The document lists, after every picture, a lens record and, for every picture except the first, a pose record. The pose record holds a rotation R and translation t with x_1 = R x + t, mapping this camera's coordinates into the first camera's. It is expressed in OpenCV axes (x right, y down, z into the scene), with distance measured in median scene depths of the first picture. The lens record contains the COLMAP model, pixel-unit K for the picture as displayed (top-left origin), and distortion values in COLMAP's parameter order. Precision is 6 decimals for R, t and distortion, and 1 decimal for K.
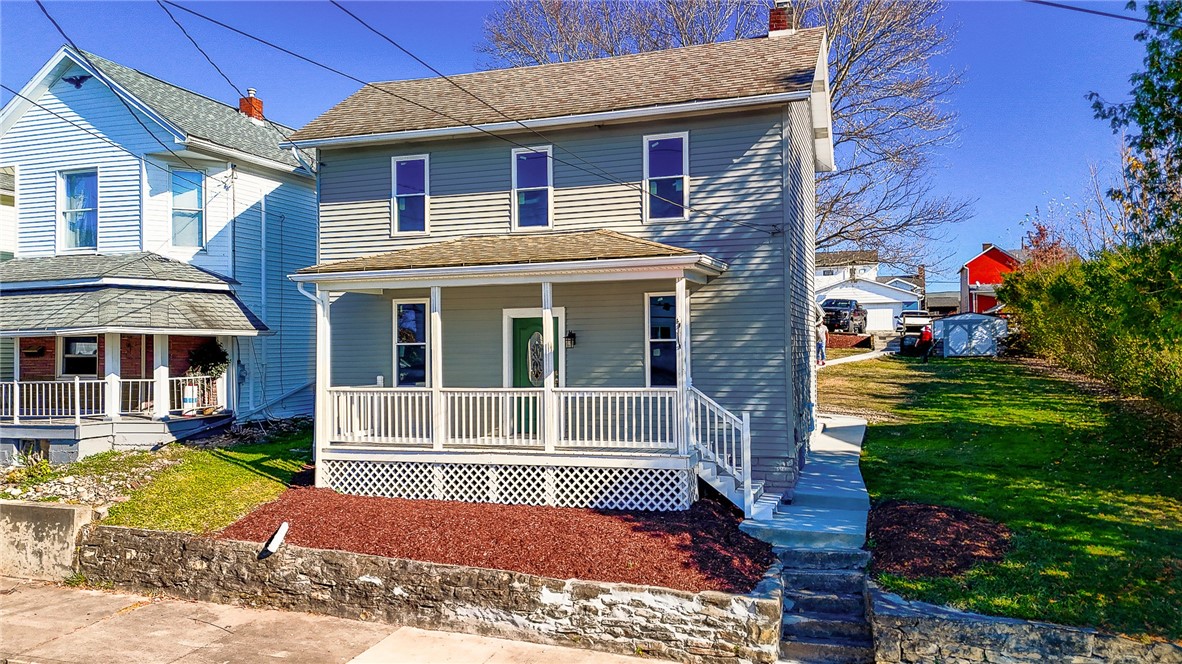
lens RADIAL K [[829.3, 0, 591.0], [0, 829.3, 332.0], [0, 0, 1]] dist [0.054001, -0.075024]
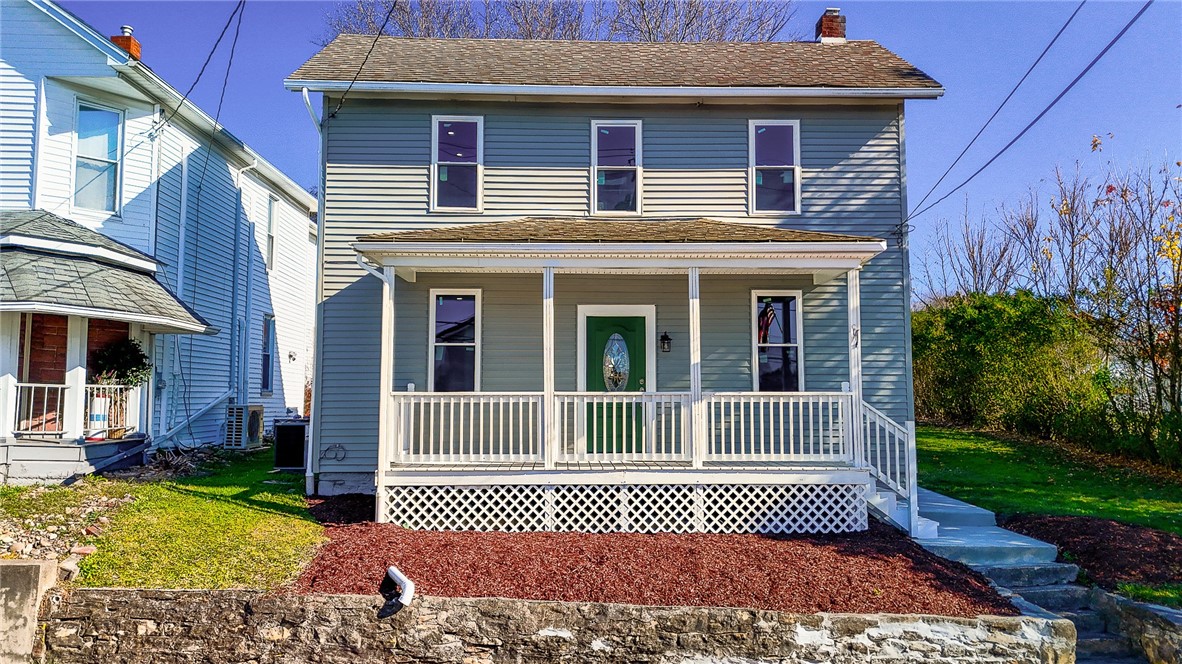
lens RADIAL K [[848.0, 0, 591.0], [0, 848.0, 332.0], [0, 0, 1]] dist [0.060601, -0.064746]
pose [[0.946225, 0.039116, 0.321136, -0.430707], [-0.019654, 0.997780, -0.063625, 0.063288], [-0.322912, 0.053892, 0.944893, 0.211247]]
